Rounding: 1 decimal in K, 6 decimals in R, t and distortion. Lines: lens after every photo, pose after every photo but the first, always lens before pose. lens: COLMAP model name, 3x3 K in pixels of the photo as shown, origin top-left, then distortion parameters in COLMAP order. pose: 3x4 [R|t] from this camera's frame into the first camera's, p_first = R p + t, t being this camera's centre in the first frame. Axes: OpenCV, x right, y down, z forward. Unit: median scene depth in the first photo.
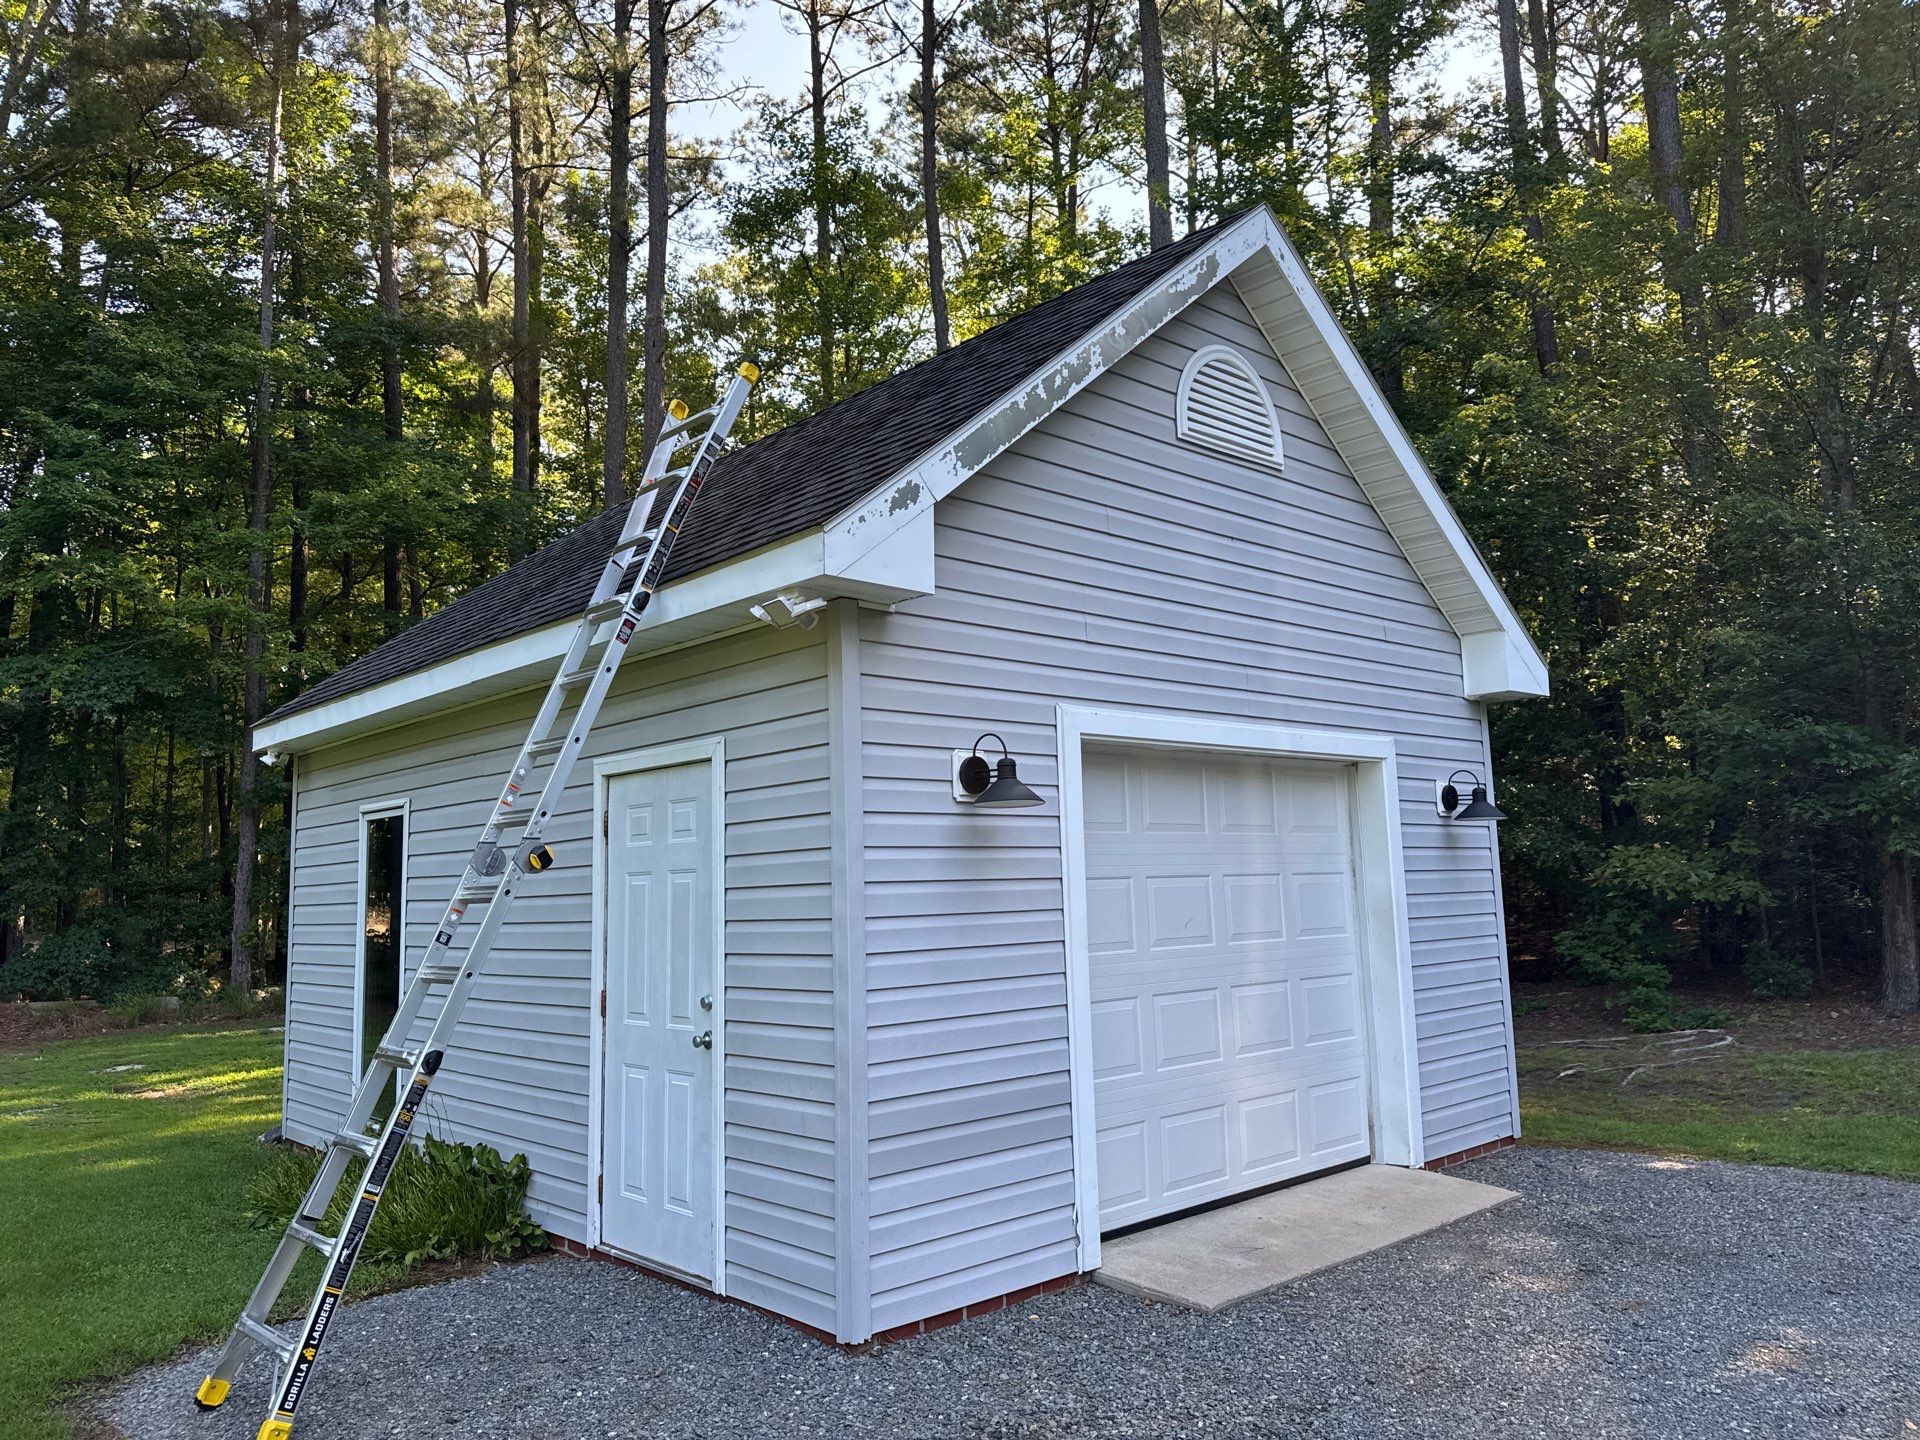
lens RADIAL K [[1384.9, 0, 953.4], [0, 1384.9, 717.3], [0, 0, 1]] dist [-0.004233, -0.004335]
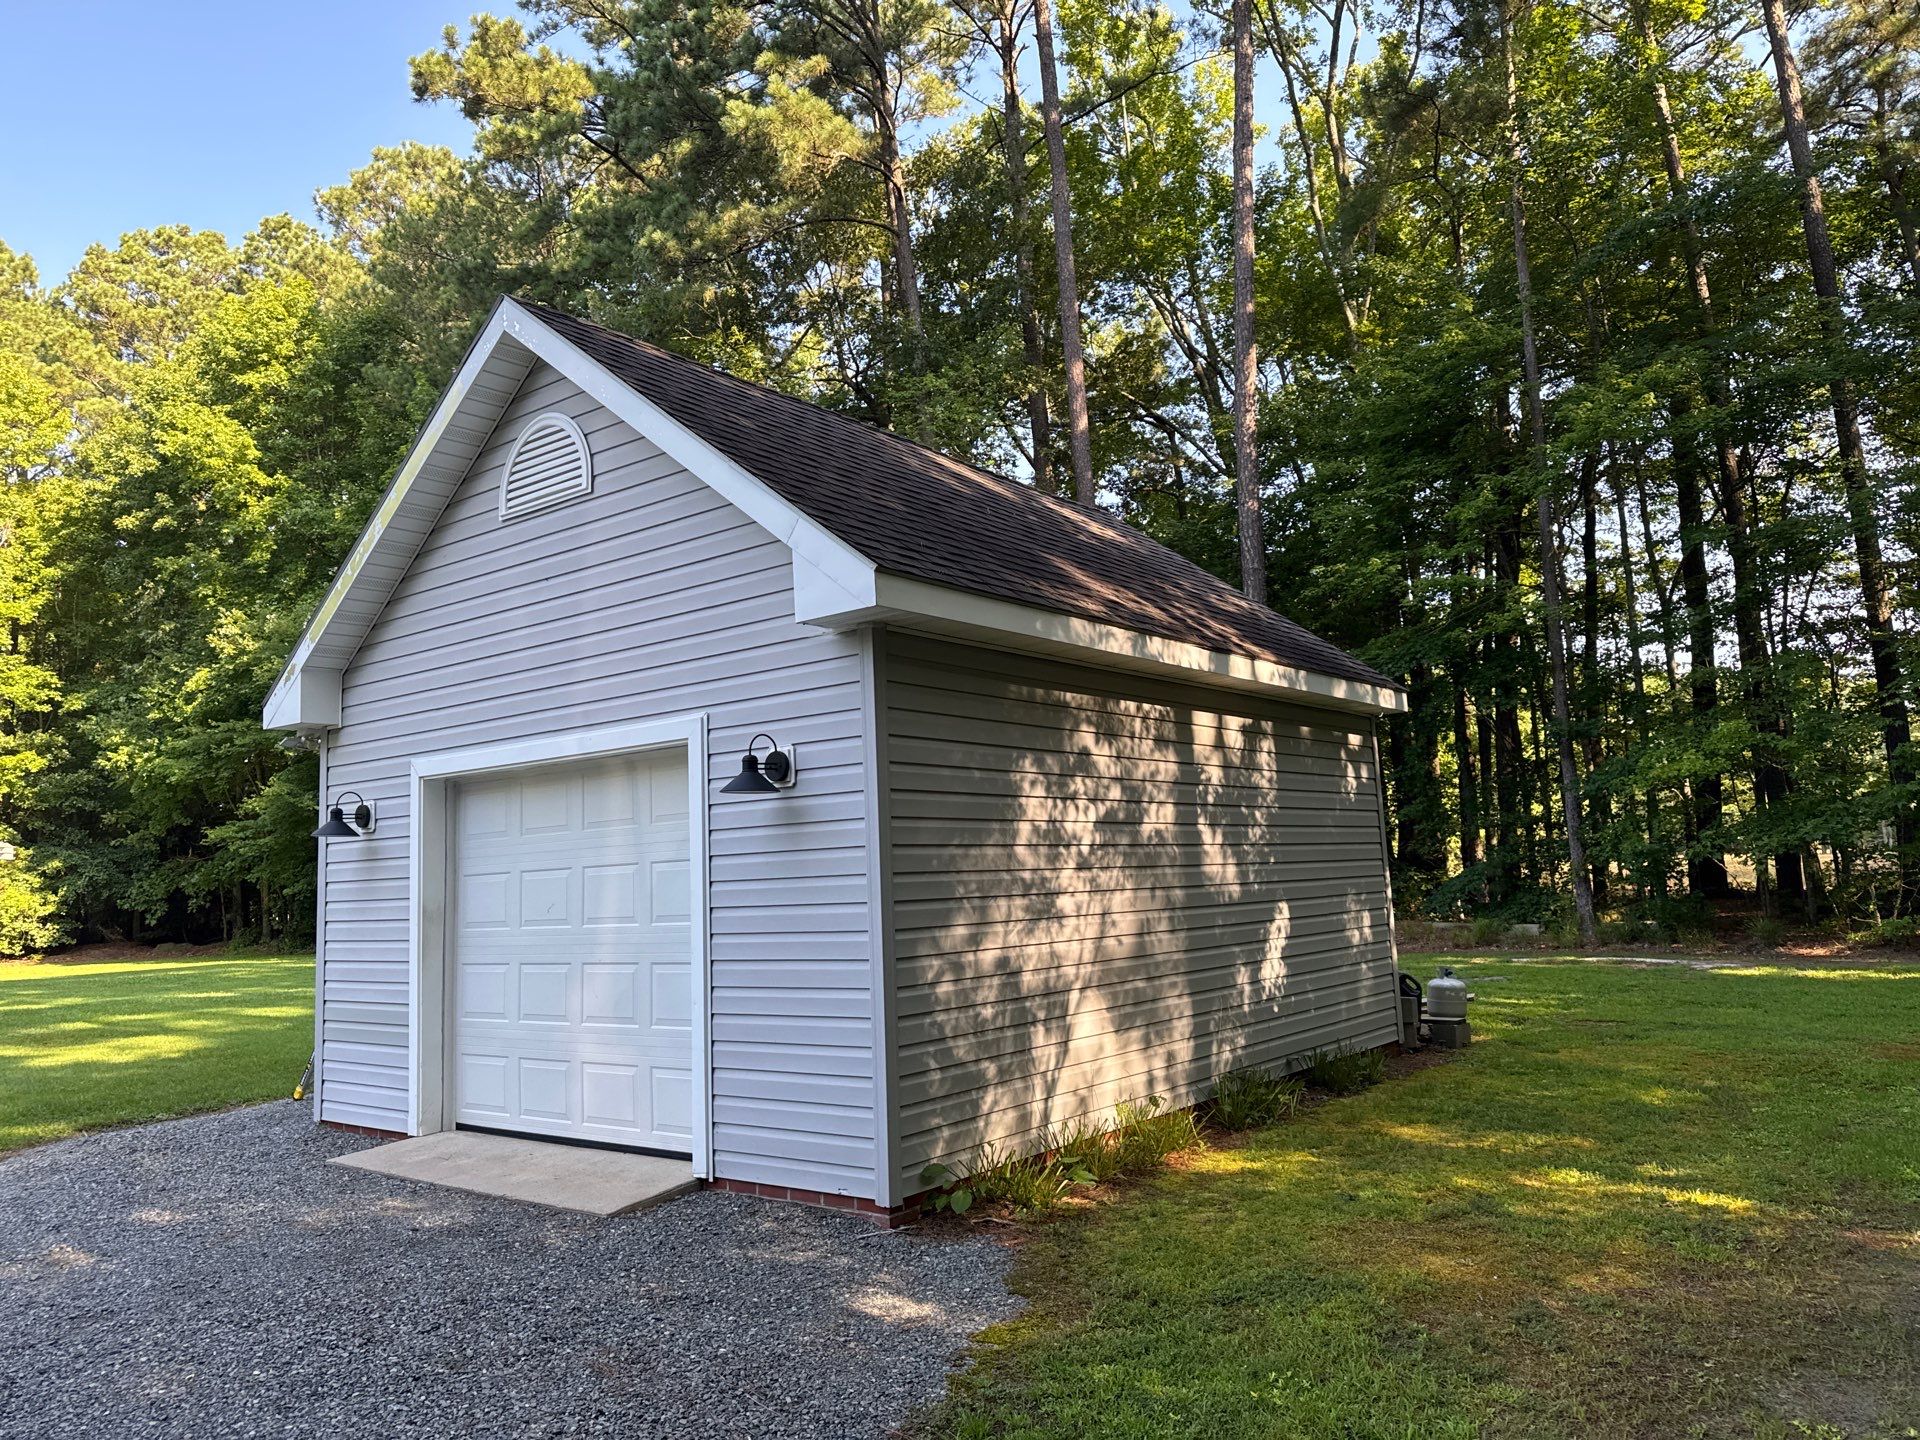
lens RADIAL K [[1418.0, 0, 959.2], [0, 1418.0, 689.4], [0, 0, 1]] dist [-0.002934, -0.000907]
pose [[0.175103, -0.109182, -0.978478, 1.363466], [0.163816, 0.983210, -0.080394, 0.109804], [0.970826, -0.146213, 0.190048, 1.052904]]
